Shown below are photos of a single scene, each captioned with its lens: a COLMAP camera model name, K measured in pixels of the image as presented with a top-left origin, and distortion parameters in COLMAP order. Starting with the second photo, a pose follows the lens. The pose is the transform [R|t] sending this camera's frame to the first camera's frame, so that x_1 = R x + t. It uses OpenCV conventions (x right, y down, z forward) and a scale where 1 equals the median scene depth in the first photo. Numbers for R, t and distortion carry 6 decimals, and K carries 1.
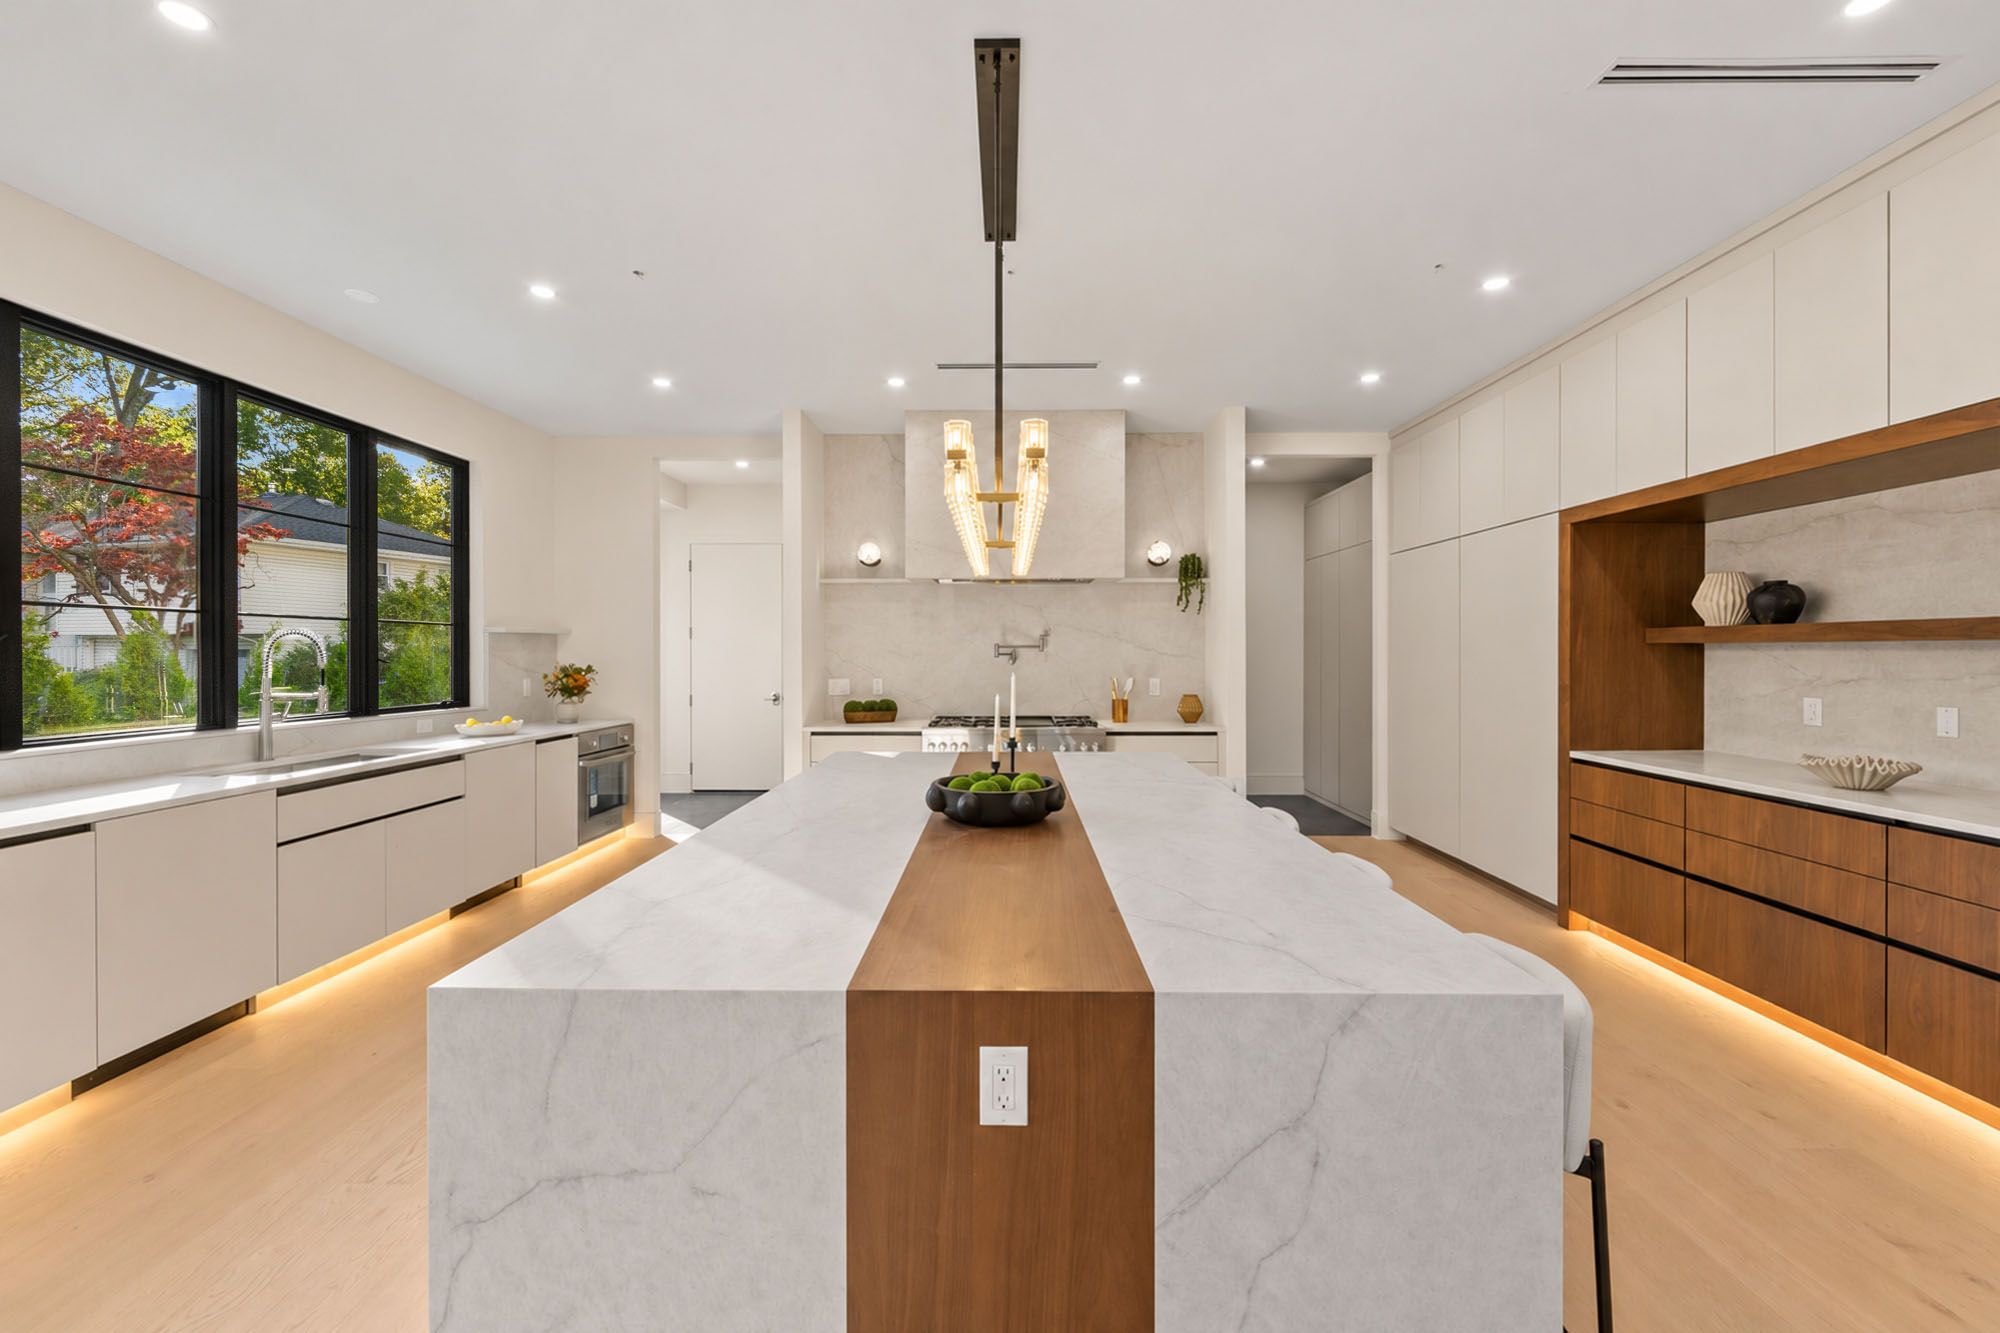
lens RADIAL K [[790.4, 0, 998.8], [0, 790.4, 651.9], [0, 0, 1]] dist [-0.002919, -0.000362]
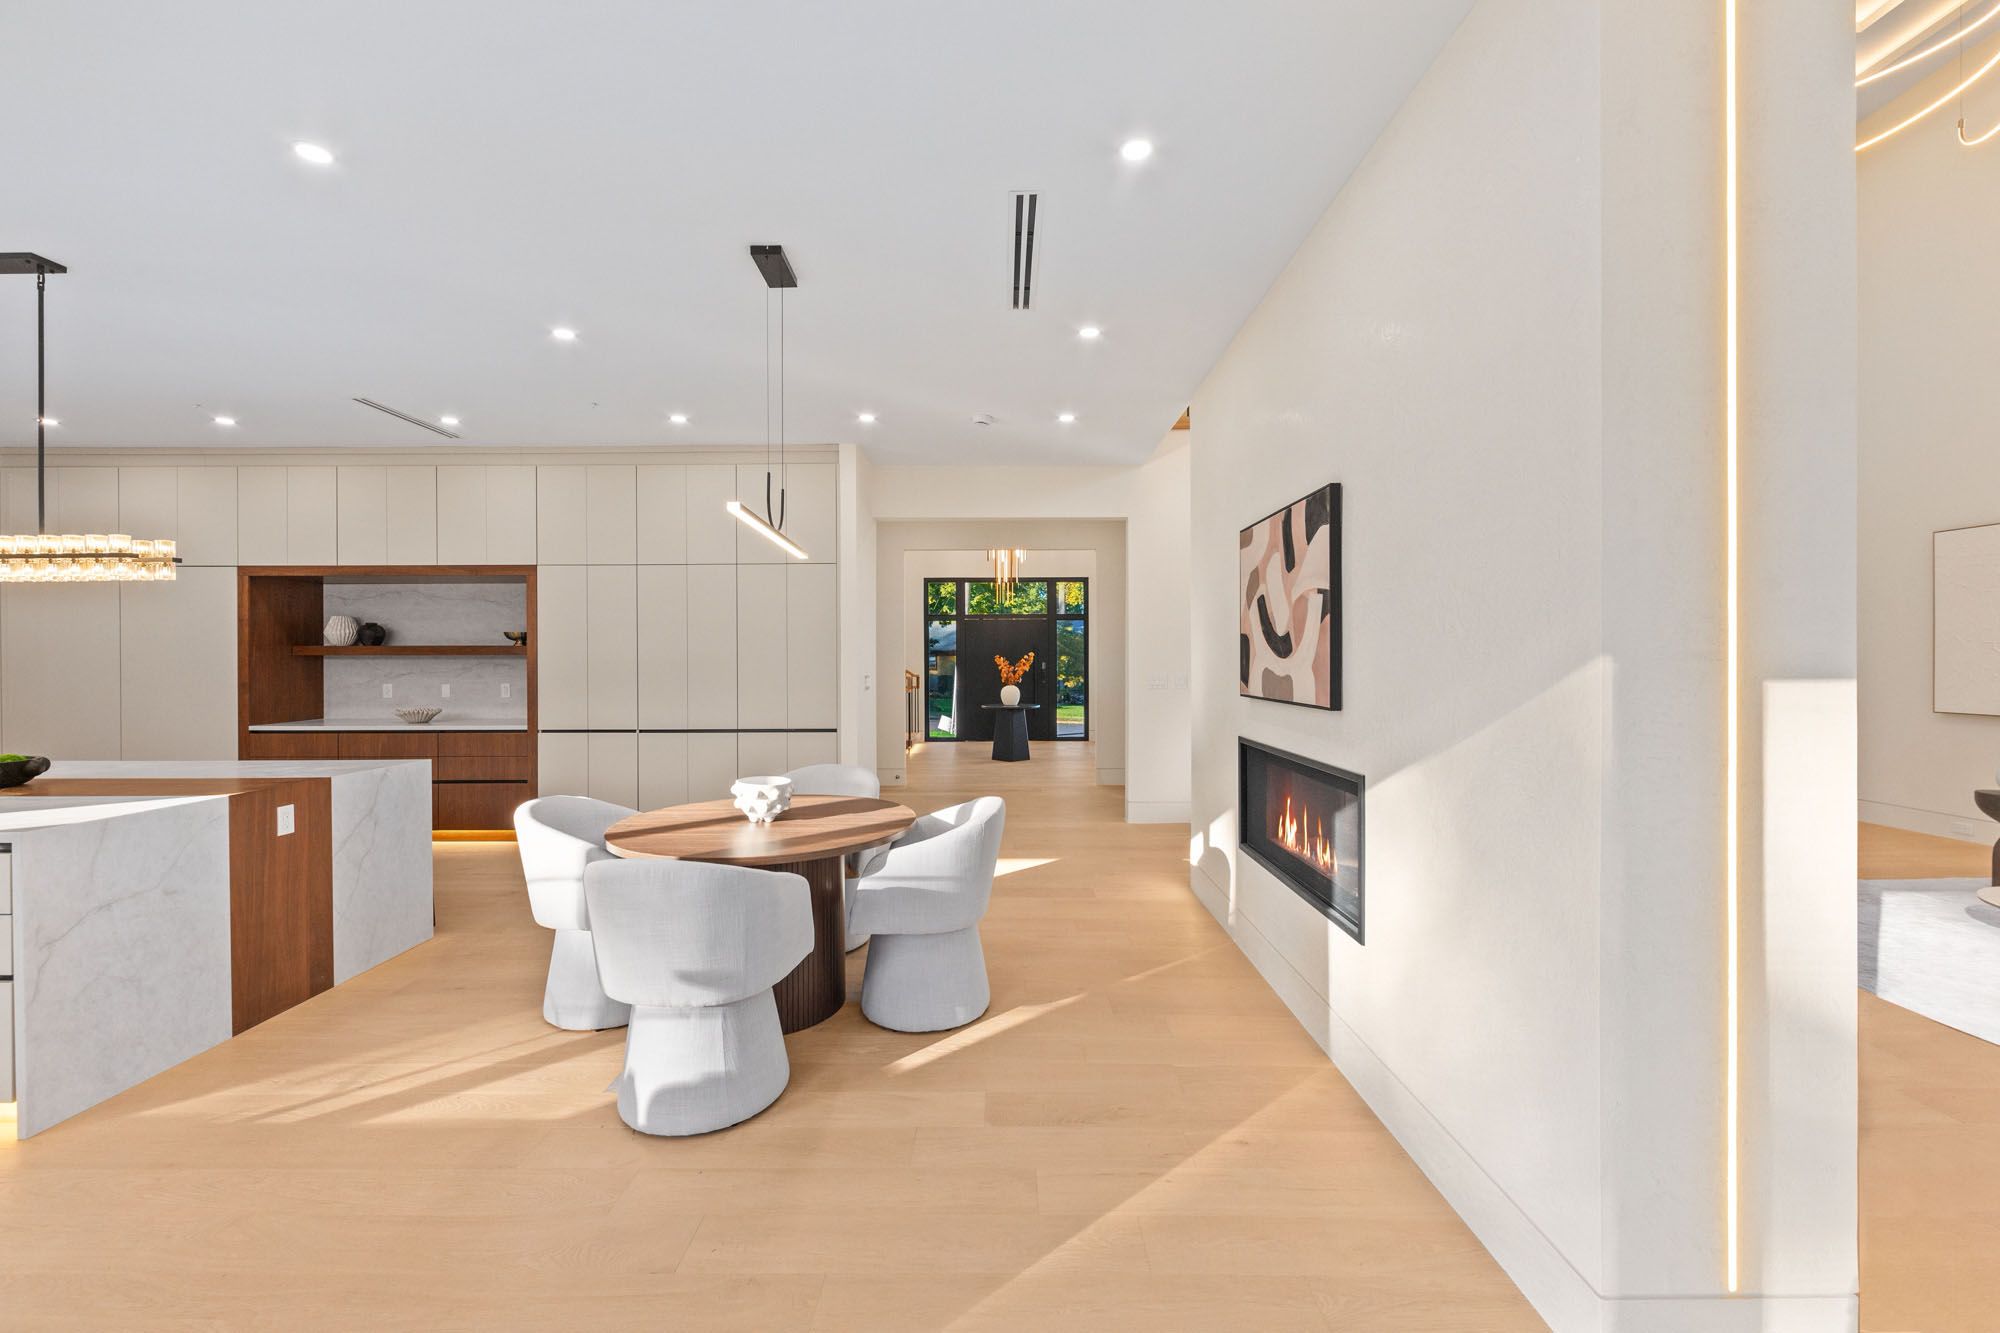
lens RADIAL K [[790.4, 0, 1005.9], [0, 790.4, 663.2], [0, 0, 1]] dist [-0.002919, -0.000362]
pose [[-0.017266, -0.007062, 0.999826, -0.781788], [0.003235, 0.999969, 0.007119, -0.001684], [-0.999846, 0.003358, -0.017243, -0.410294]]
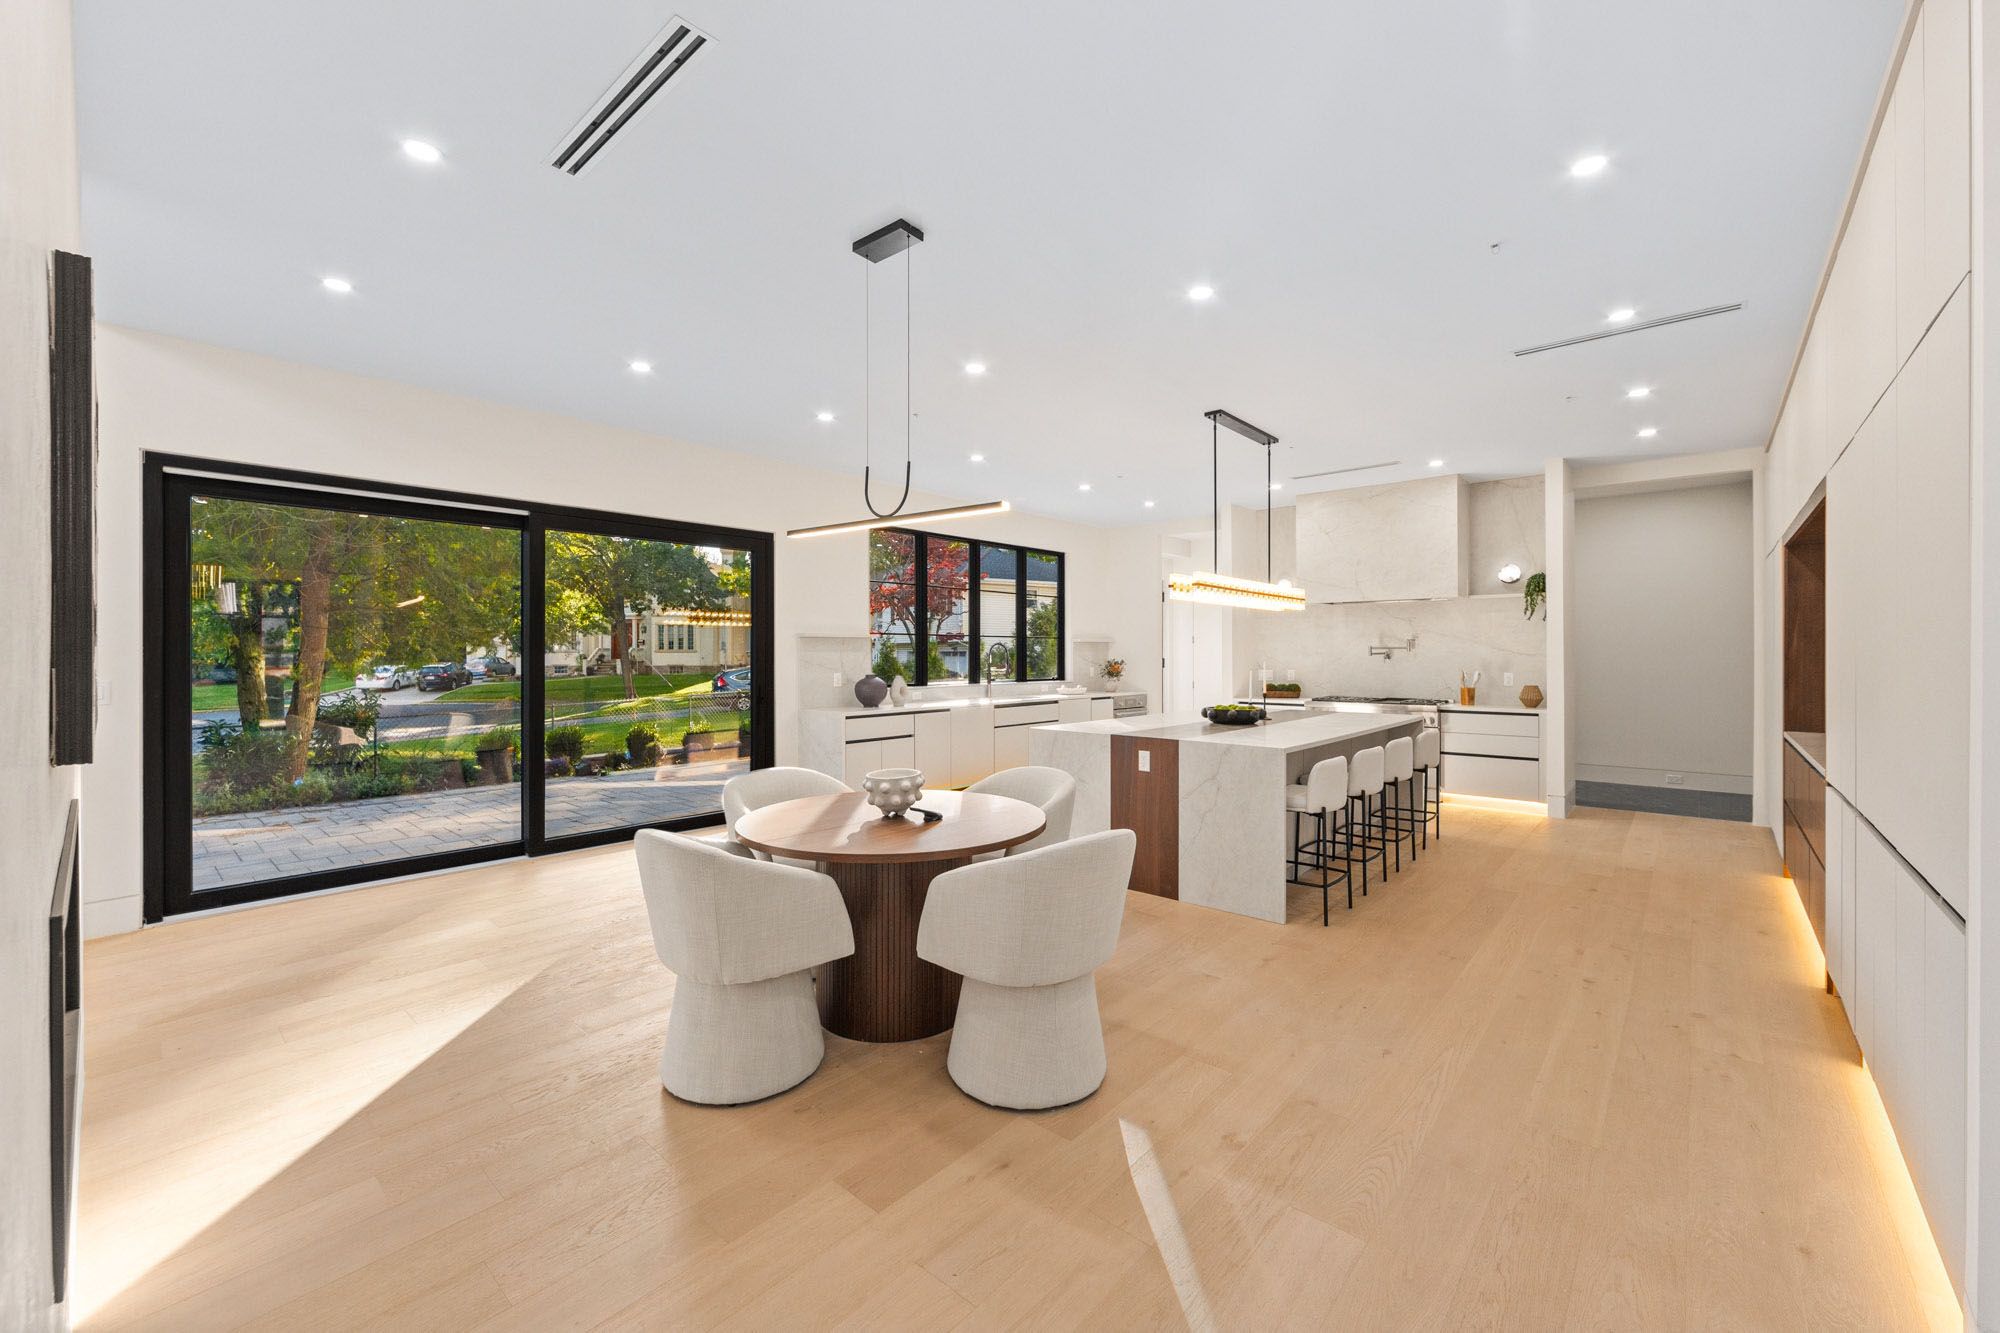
lens RADIAL K [[790.4, 0, 1001.0], [0, 790.4, 653.5], [0, 0, 1]] dist [-0.002919, -0.000362]
pose [[0.759408, -0.000183, -0.650614, 0.572776], [0.000358, 1.000000, 0.000137, 0.003544], [0.650614, -0.000337, 0.759408, -0.695227]]
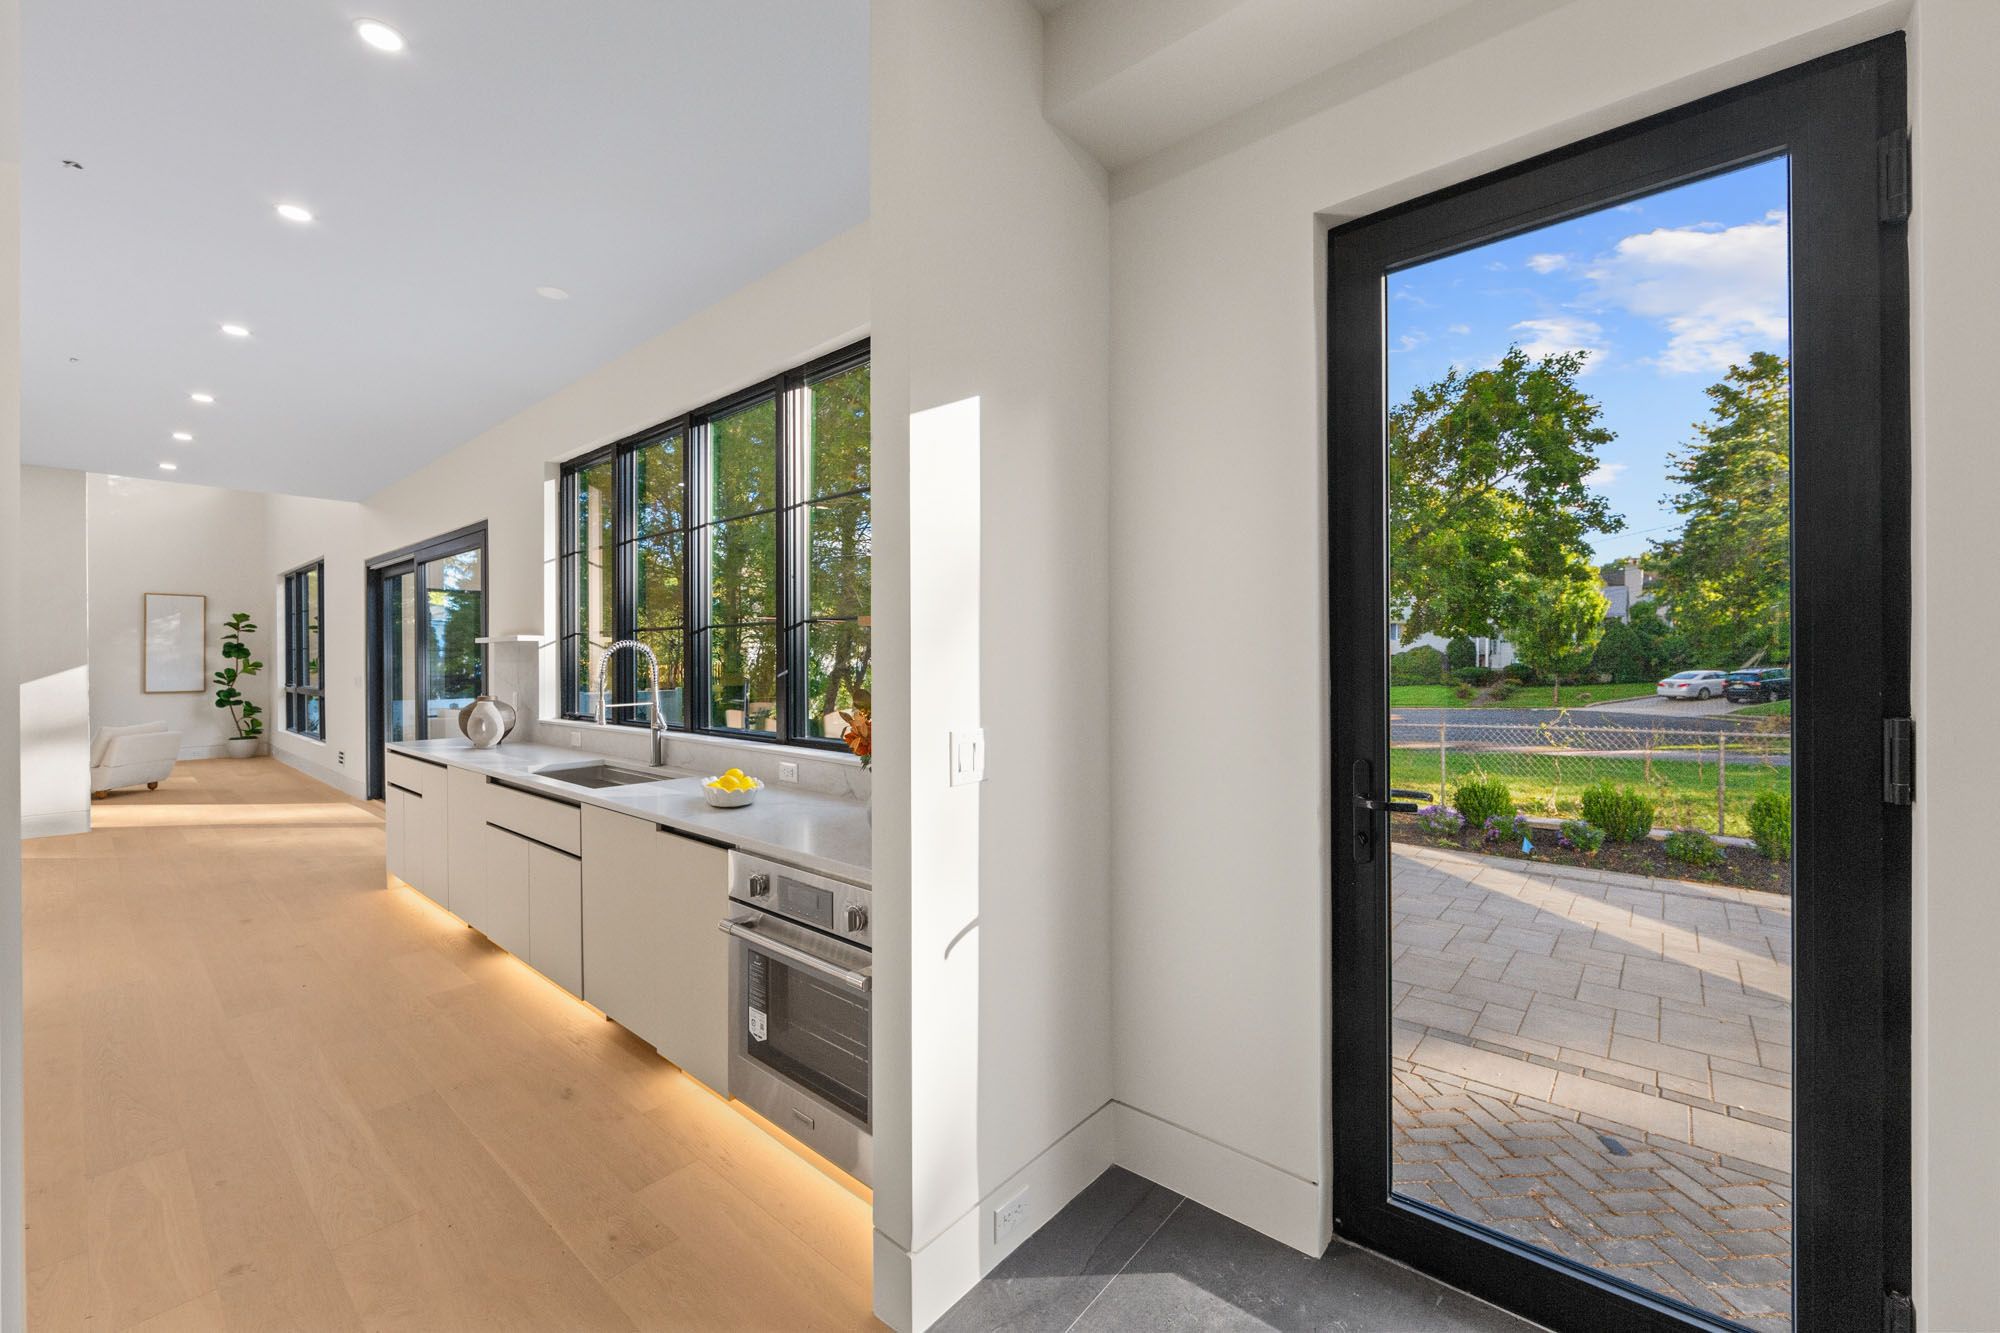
lens RADIAL K [[790.4, 0, 997.3], [0, 790.4, 662.0], [0, 0, 1]] dist [-0.002919, -0.000362]
pose [[-0.636836, 0.005265, -0.770981, -0.356354], [0.003220, 0.999986, 0.004170, -0.001889], [0.770992, 0.000173, -0.636845, 1.755309]]
